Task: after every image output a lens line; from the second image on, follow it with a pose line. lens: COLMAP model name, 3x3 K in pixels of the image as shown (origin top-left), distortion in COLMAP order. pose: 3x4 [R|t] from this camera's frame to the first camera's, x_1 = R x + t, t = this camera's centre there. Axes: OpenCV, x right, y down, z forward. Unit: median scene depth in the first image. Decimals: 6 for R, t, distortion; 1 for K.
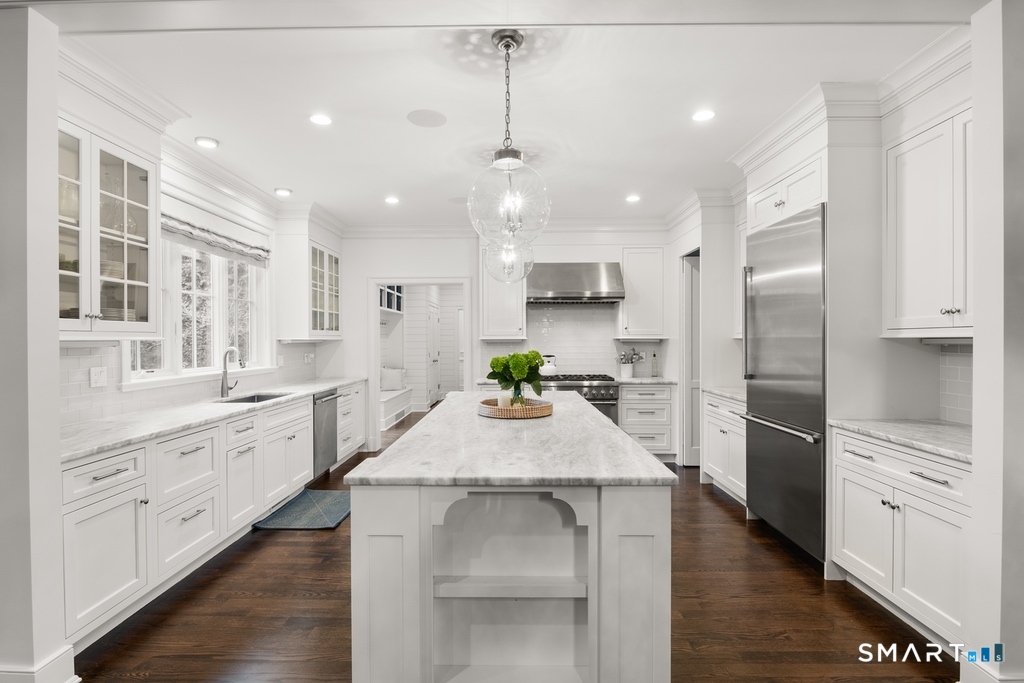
lens RADIAL K [[497.0, 0, 502.2], [0, 497.0, 342.9], [0, 0, 1]] dist [-0.002735, -0.000386]
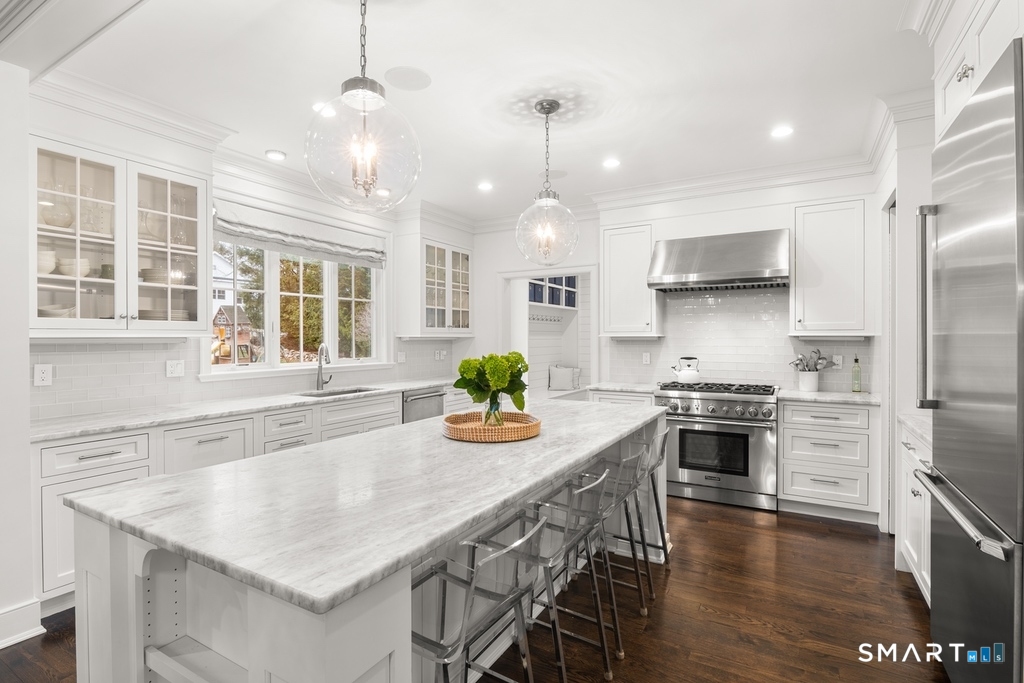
lens RADIAL K [[492.0, 0, 502.0], [0, 492.0, 342.4], [0, 0, 1]] dist [-0.005790, -0.000777]
pose [[0.871410, 0.005982, -0.490519, 0.297041], [-0.003876, 0.999978, 0.005308, -0.001702], [0.490540, -0.002724, 0.871414, 0.250840]]
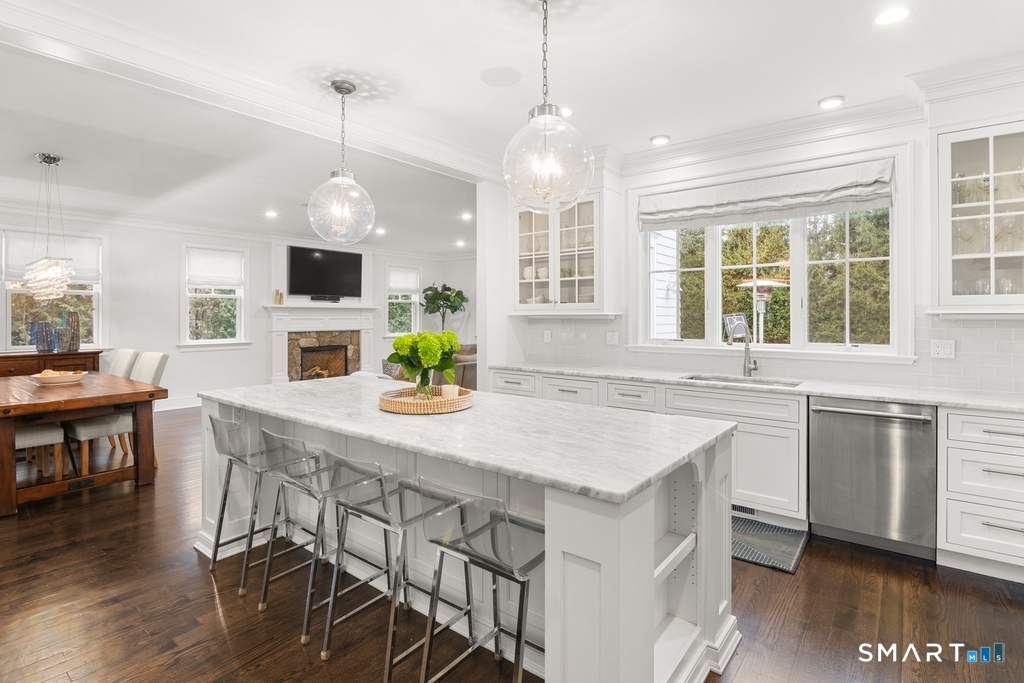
lens RADIAL K [[504.0, 0, 508.0], [0, 504.0, 317.7], [0, 0, 1]] dist [-0.005243, -0.001319]
pose [[-0.603763, 0.005975, -0.797142, 0.431372], [-0.003657, 0.999941, 0.010265, -0.007388], [0.797156, 0.009113, -0.603705, 1.158021]]
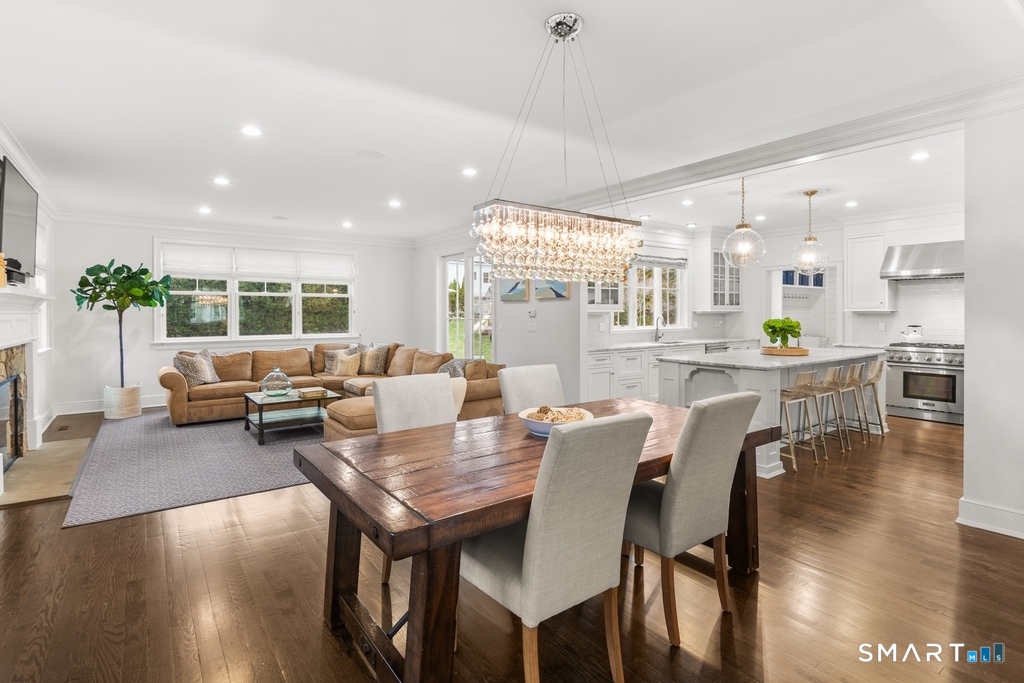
lens RADIAL K [[504.0, 0, 508.0], [0, 504.0, 317.7], [0, 0, 1]] dist [-0.005243, -0.001319]
pose [[0.607714, 0.011571, -0.794071, 0.605306], [-0.005762, 0.999932, 0.010161, 0.000929], [0.794135, -0.001600, 0.607740, -0.607063]]
